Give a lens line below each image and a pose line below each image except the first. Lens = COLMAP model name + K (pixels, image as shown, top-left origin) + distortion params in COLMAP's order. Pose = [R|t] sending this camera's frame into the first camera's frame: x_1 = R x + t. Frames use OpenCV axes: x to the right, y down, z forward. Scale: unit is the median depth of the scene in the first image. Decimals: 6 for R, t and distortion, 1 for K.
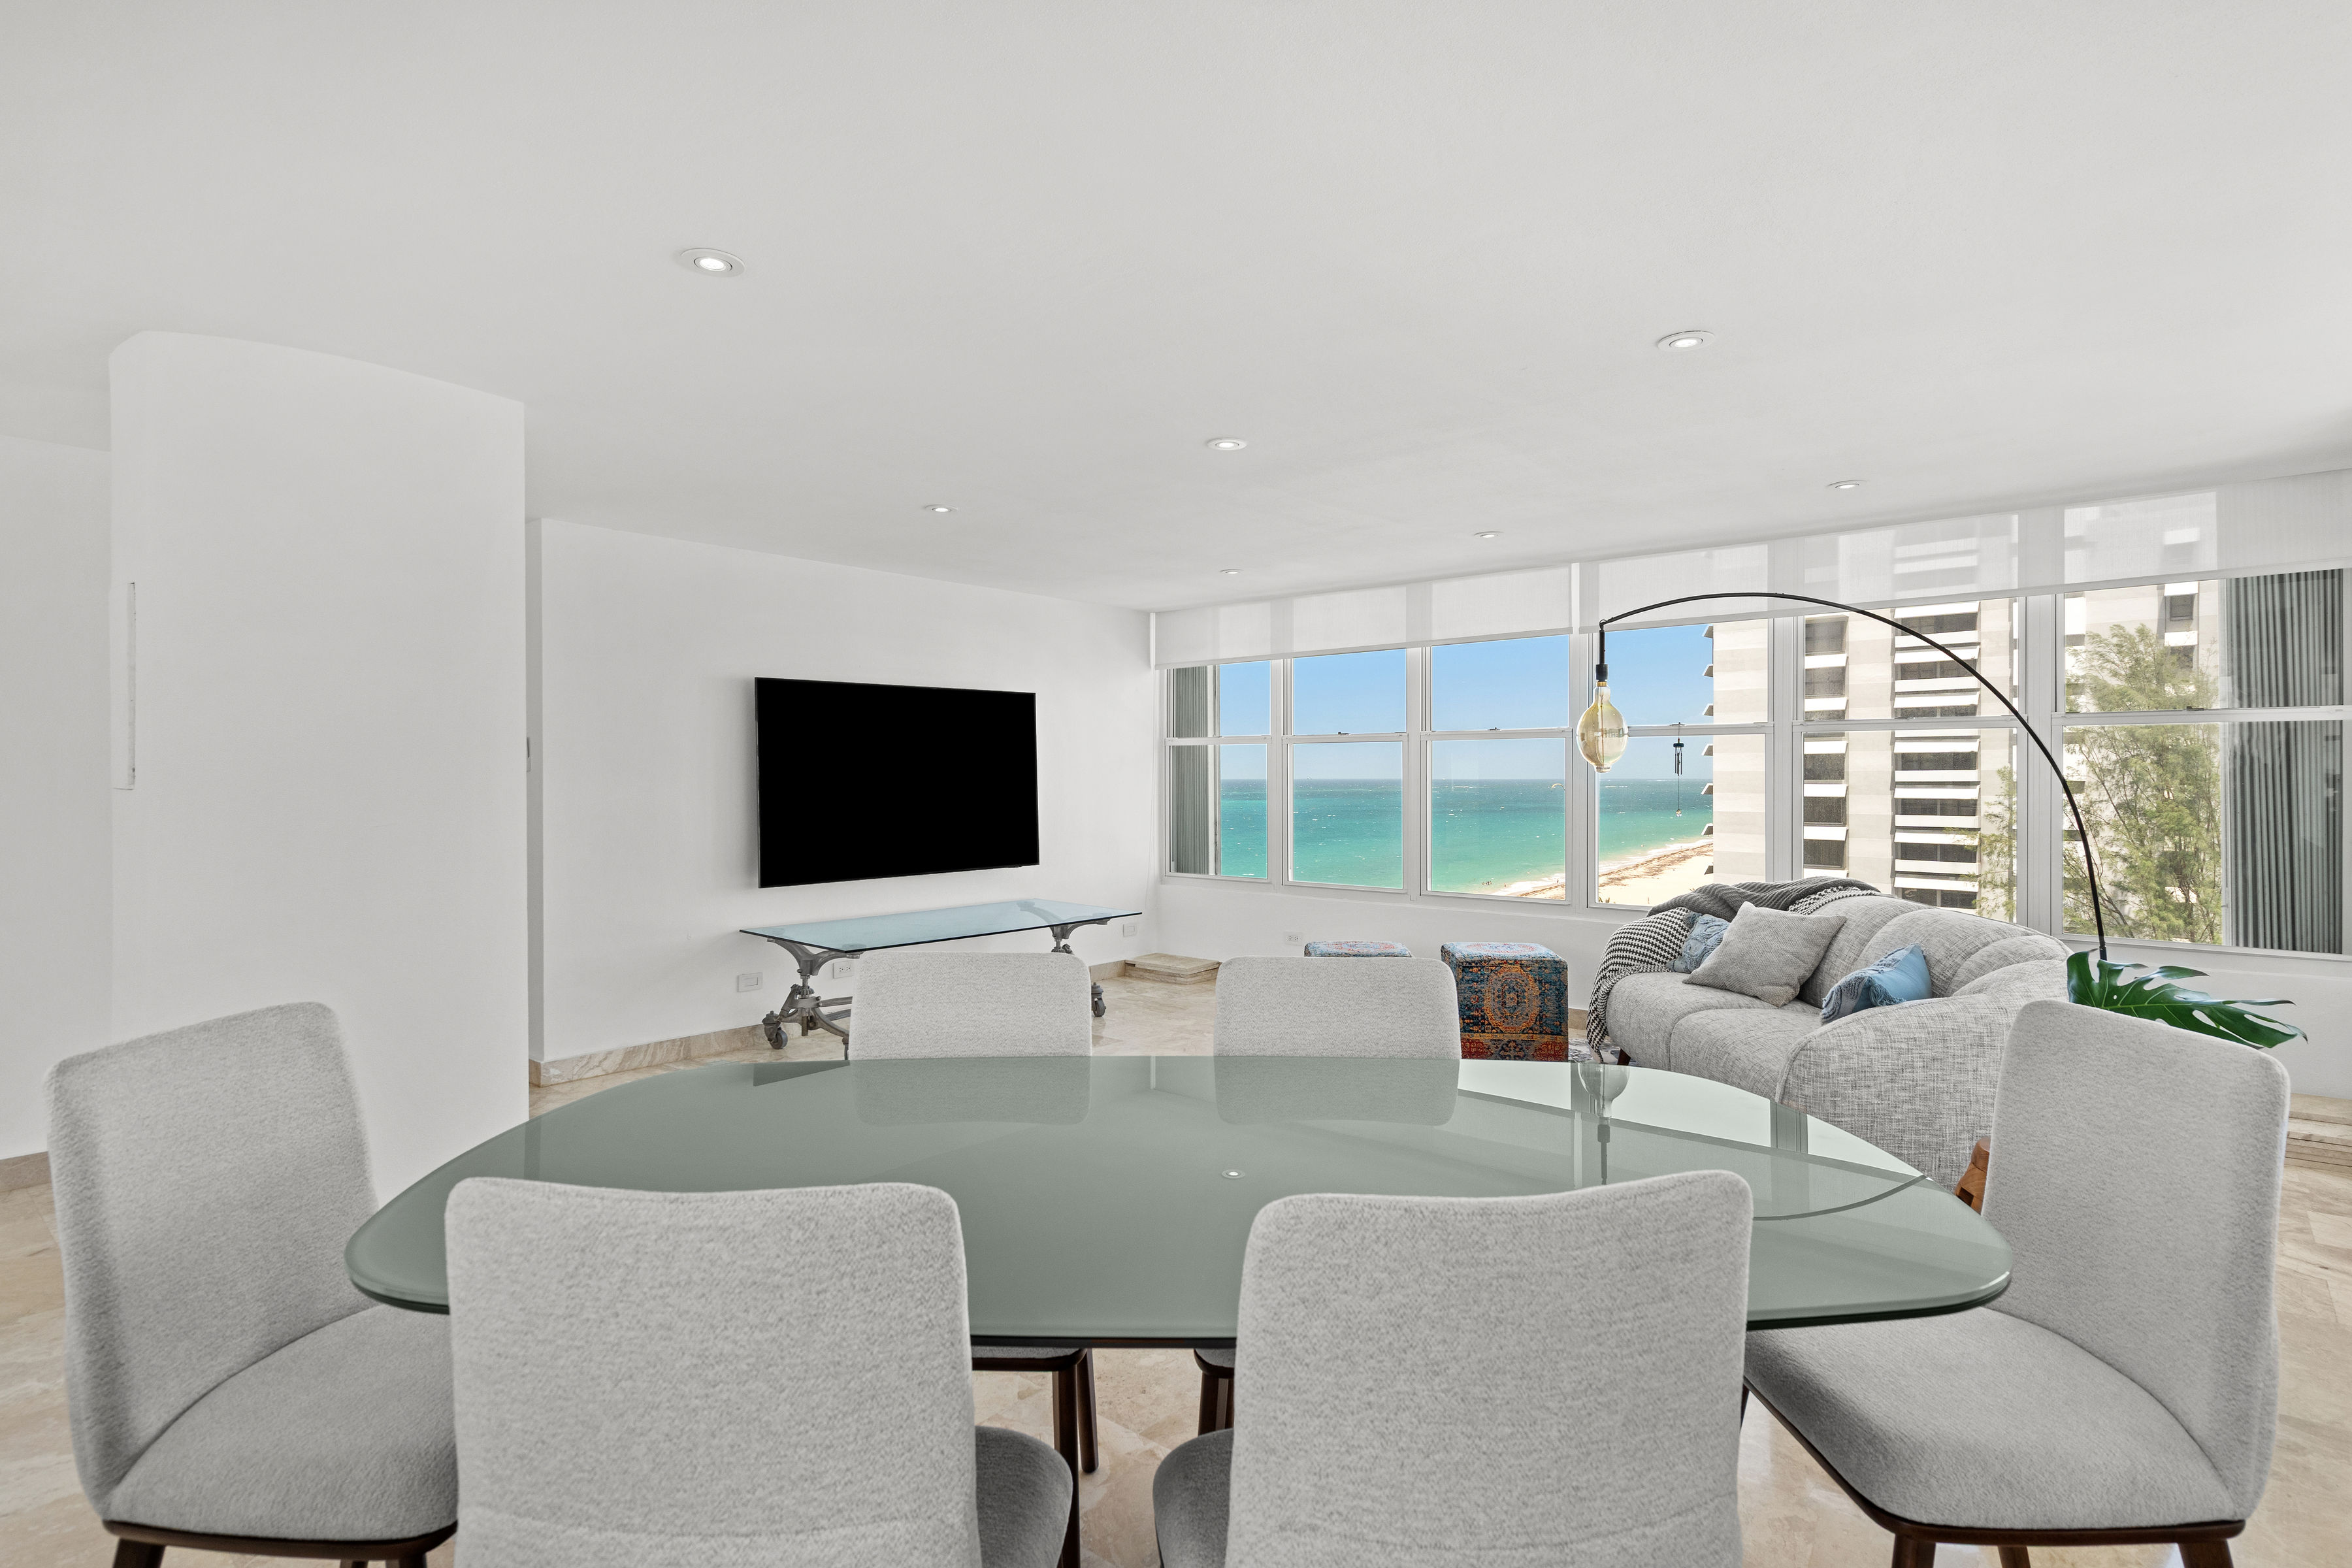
lens RADIAL K [[1202.8, 0, 1178.4], [0, 1202.8, 775.0], [0, 0, 1]] dist [0.000245, 0.000547]
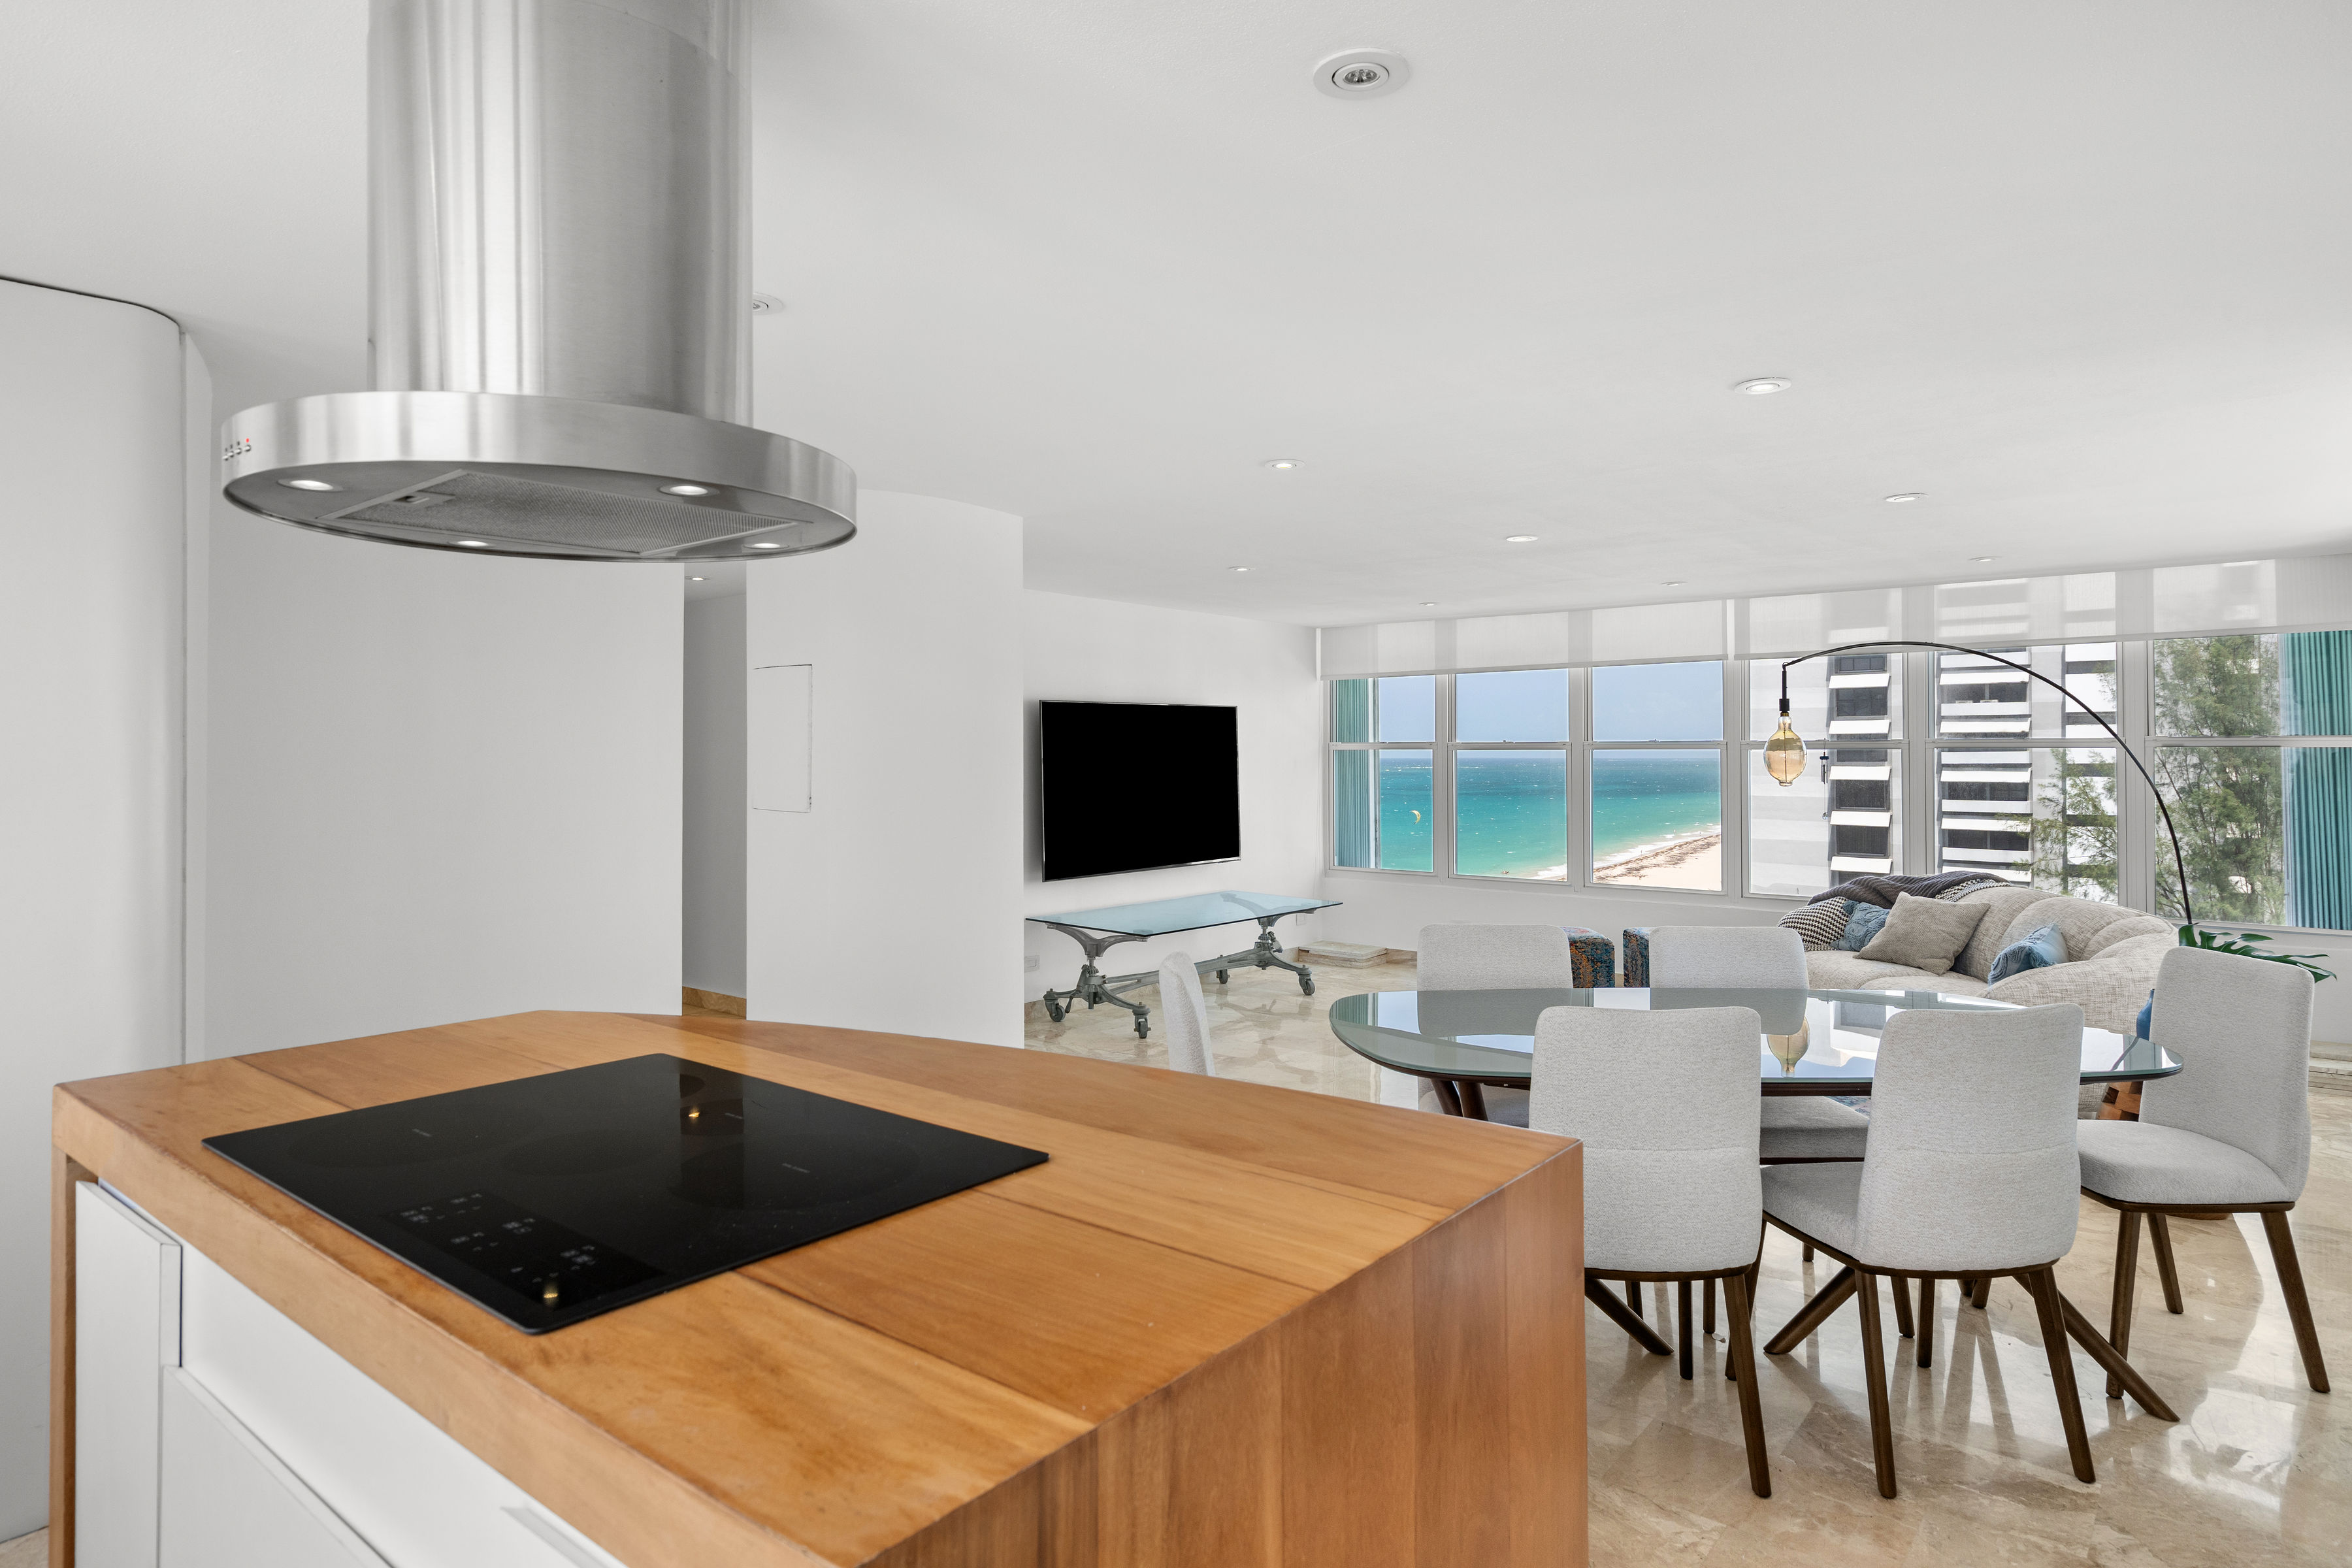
lens RADIAL K [[1322.6, 0, 1185.6], [0, 1322.6, 733.1], [0, 0, 1]] dist [0.007380, -0.002188]
pose [[0.999769, -0.000099, 0.021513, -0.252006], [0.000452, 0.999865, -0.016449, -0.030304], [-0.021509, 0.016455, 0.999633, -0.296315]]
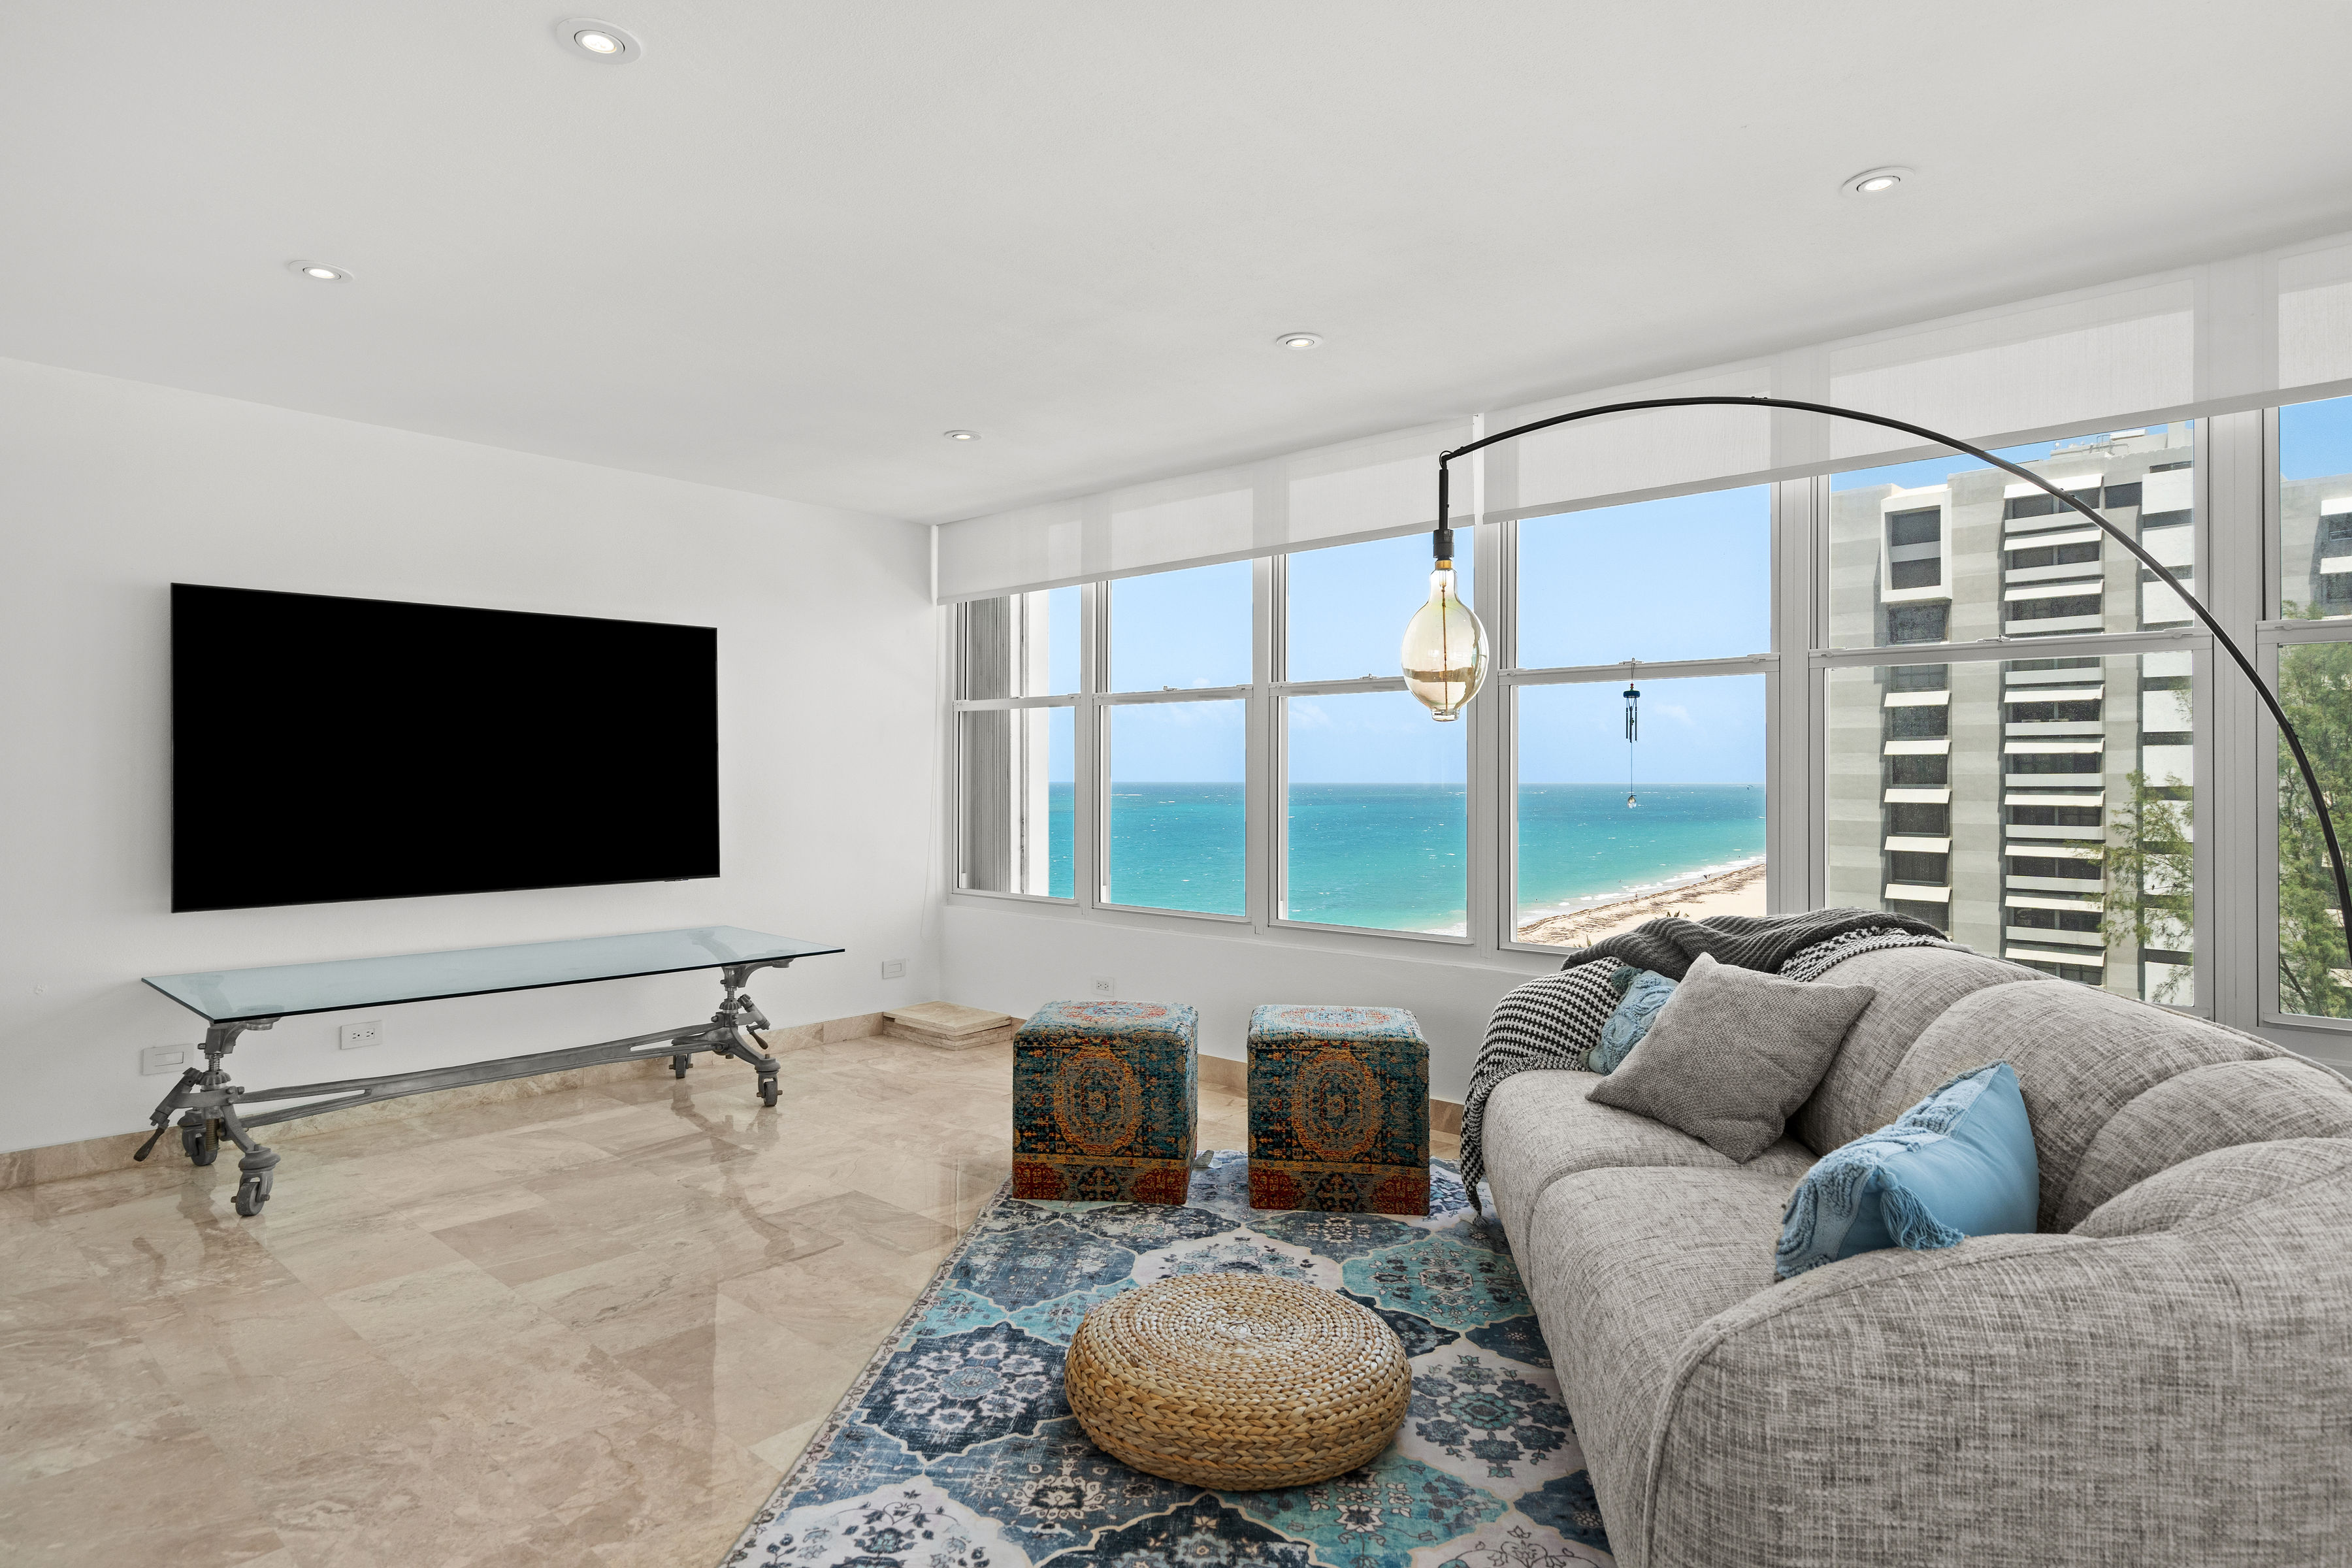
lens RADIAL K [[1322.6, 0, 1165.8], [0, 1322.6, 757.6], [0, 0, 1]] dist [0.007380, -0.002188]
pose [[0.999605, 0.003891, -0.027840, 0.208313], [-0.004289, 0.999889, -0.014271, 0.021218], [0.027782, 0.014385, 0.999511, 0.327771]]
